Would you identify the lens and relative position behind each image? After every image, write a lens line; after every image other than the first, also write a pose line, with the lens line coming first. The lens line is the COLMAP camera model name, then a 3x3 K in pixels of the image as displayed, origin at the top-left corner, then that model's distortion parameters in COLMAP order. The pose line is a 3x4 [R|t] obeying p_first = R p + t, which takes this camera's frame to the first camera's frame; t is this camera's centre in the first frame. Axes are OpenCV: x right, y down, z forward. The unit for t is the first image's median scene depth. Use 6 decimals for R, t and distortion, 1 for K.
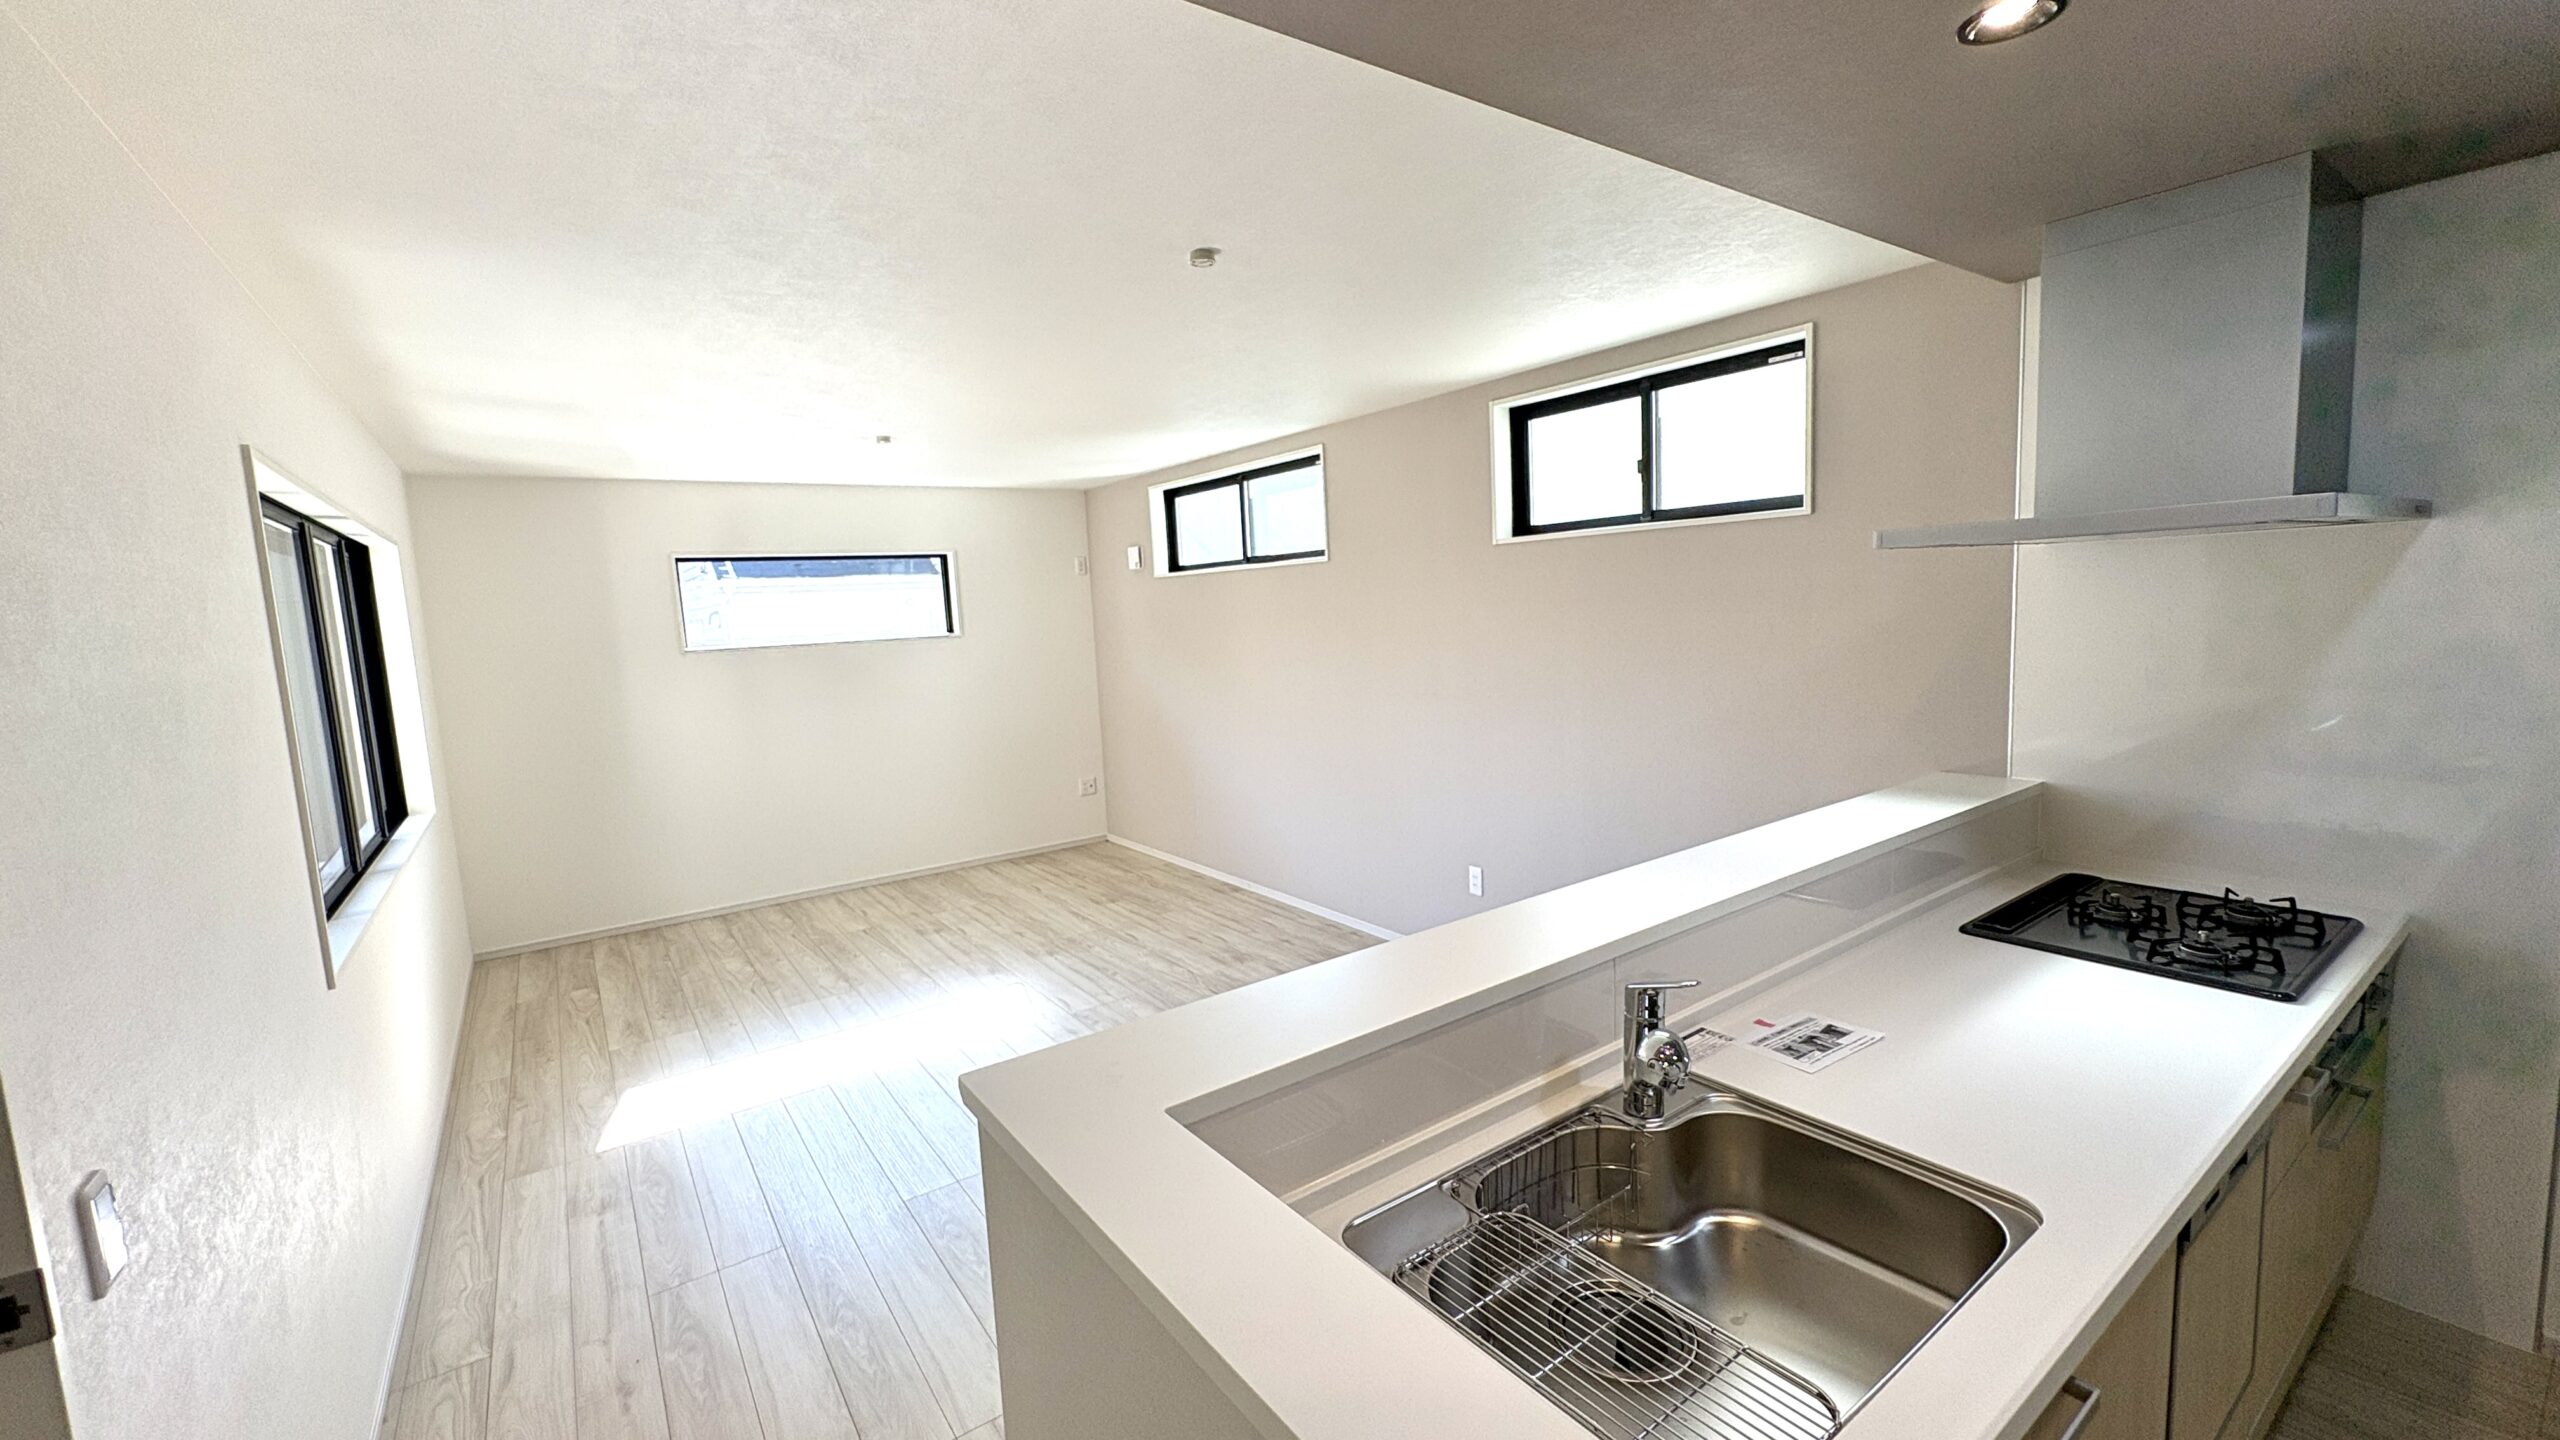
lens RADIAL K [[1026.5, 0, 1274.3], [0, 1026.5, 716.8], [0, 0, 1]] dist [0.001435, 0.000069]
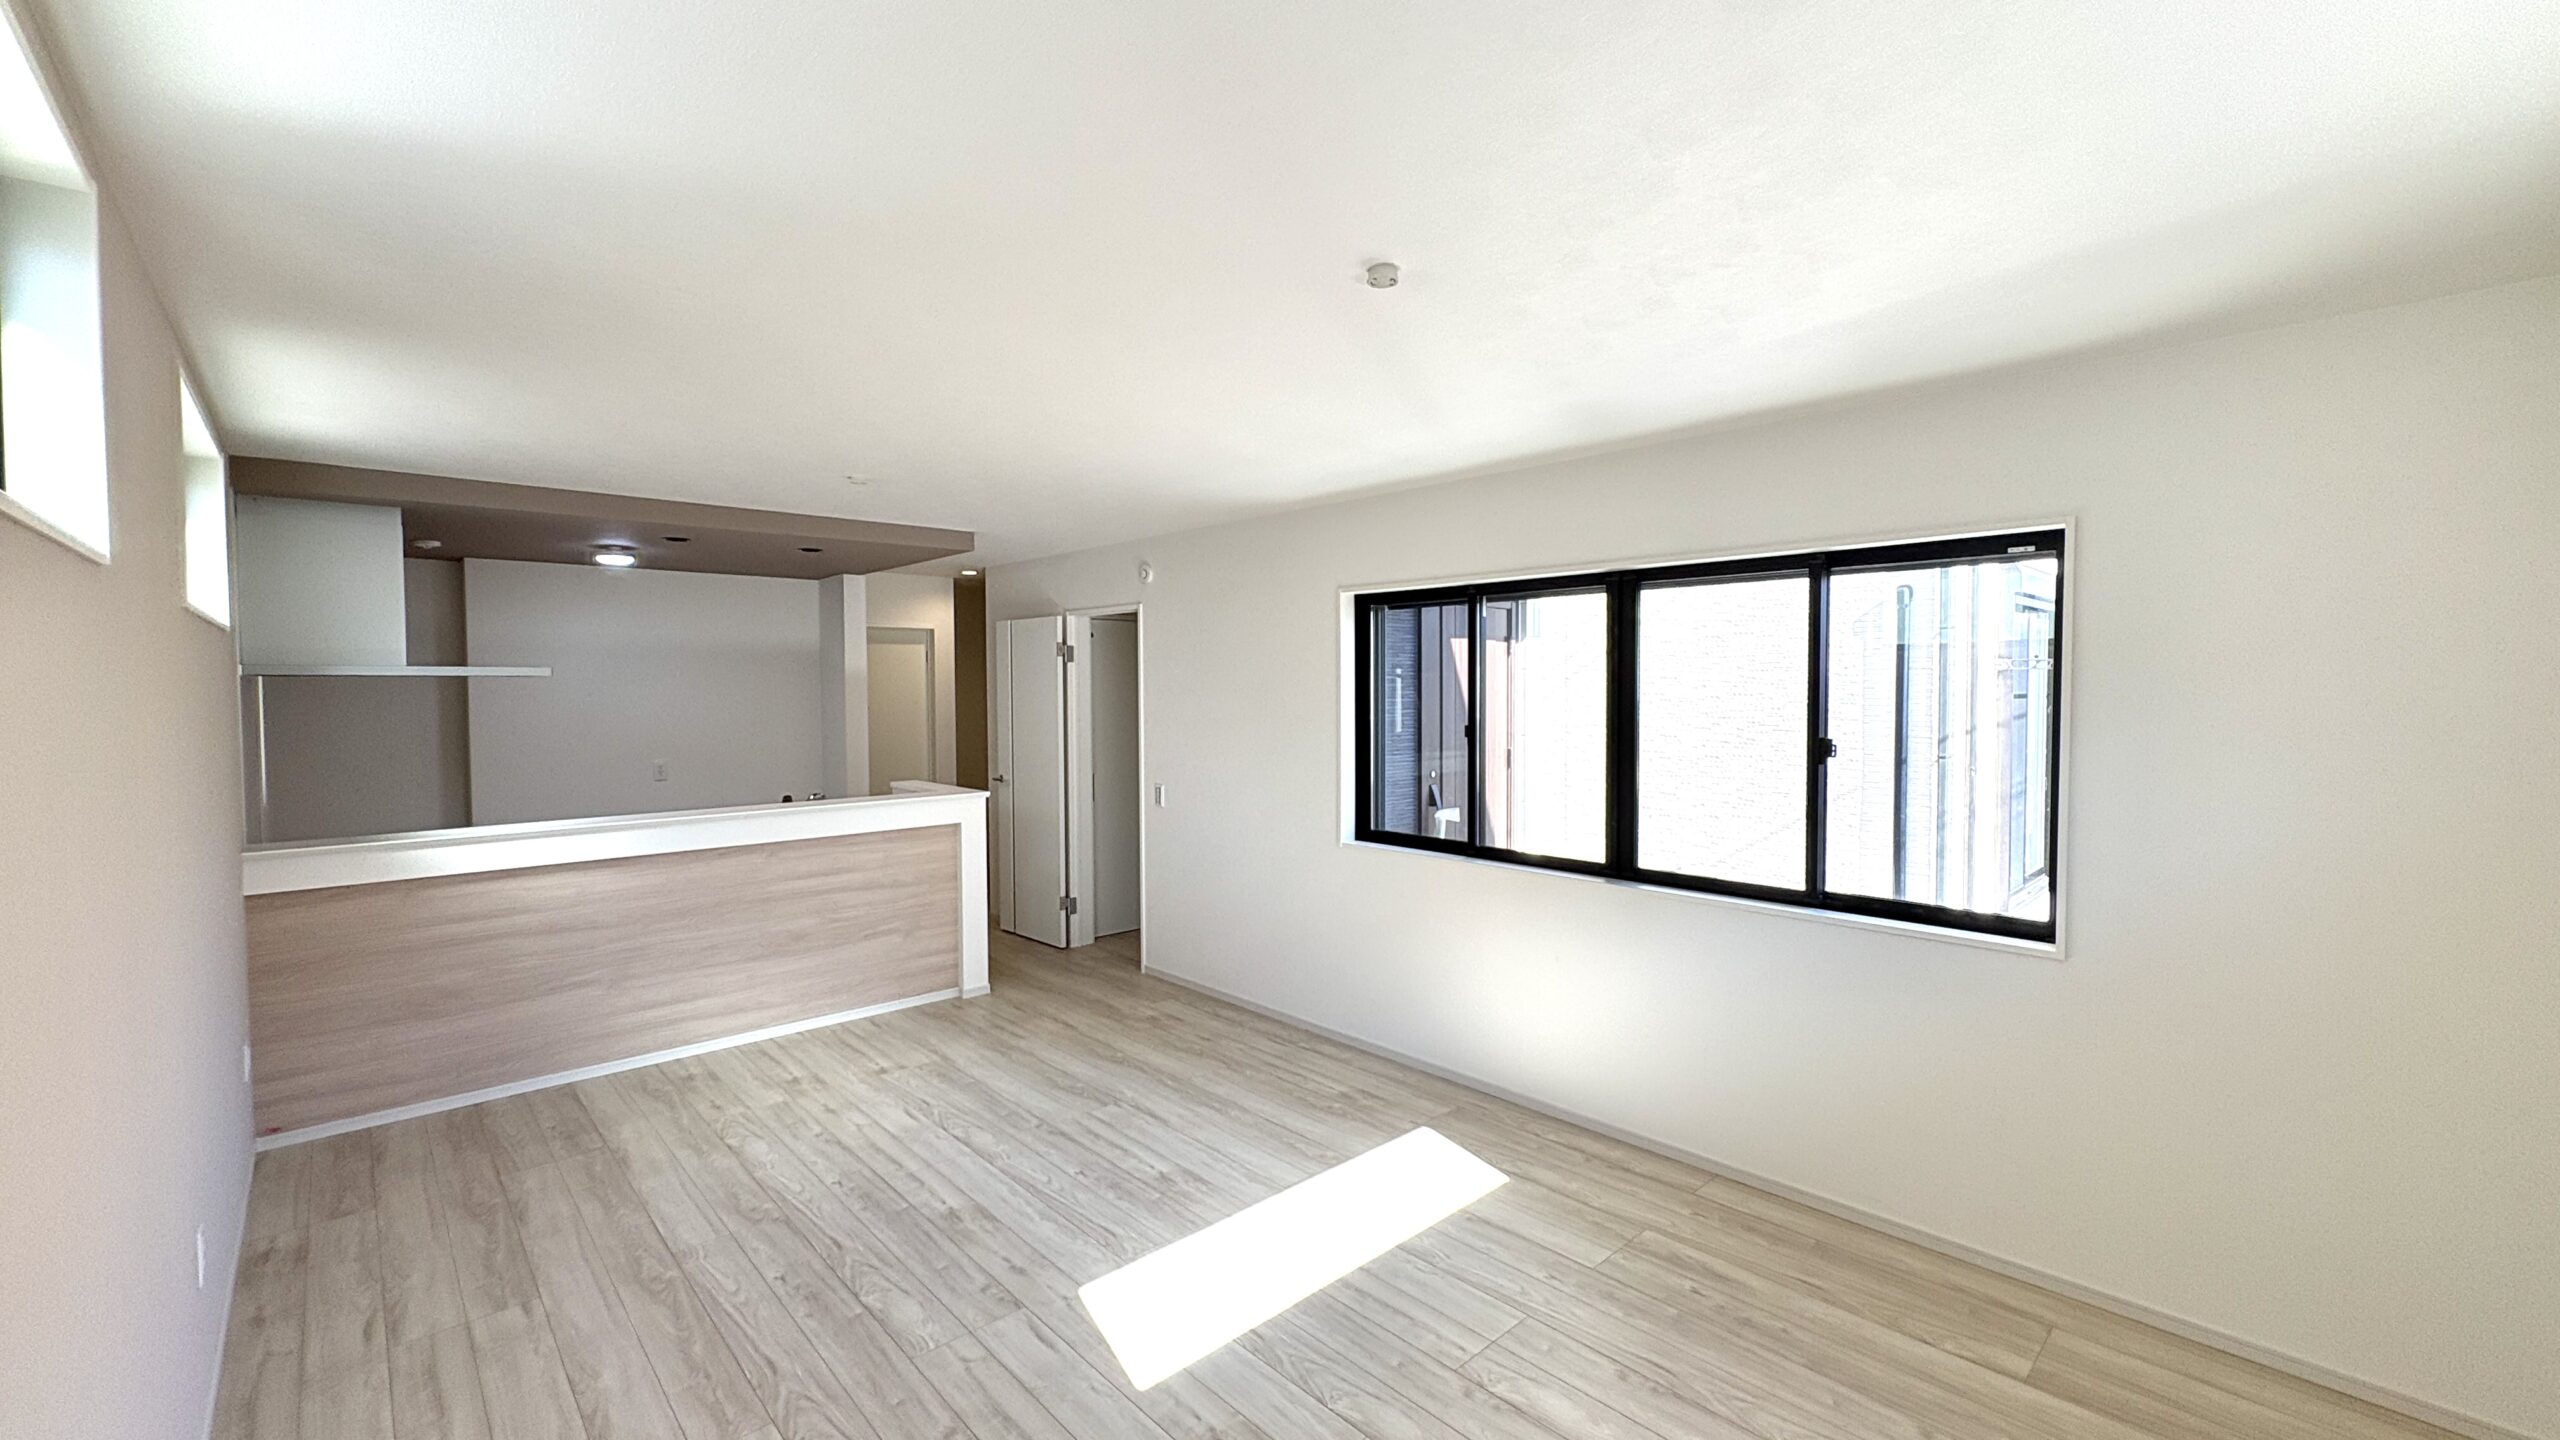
lens RADIAL K [[1026.5, 0, 1276.4], [0, 1026.5, 717.7], [0, 0, 1]] dist [0.001435, 0.000069]
pose [[-0.991846, 0.050019, -0.117216, -0.384094], [0.032809, 0.988975, 0.144400, -0.194704], [0.123147, 0.139376, -0.982552, 2.030583]]
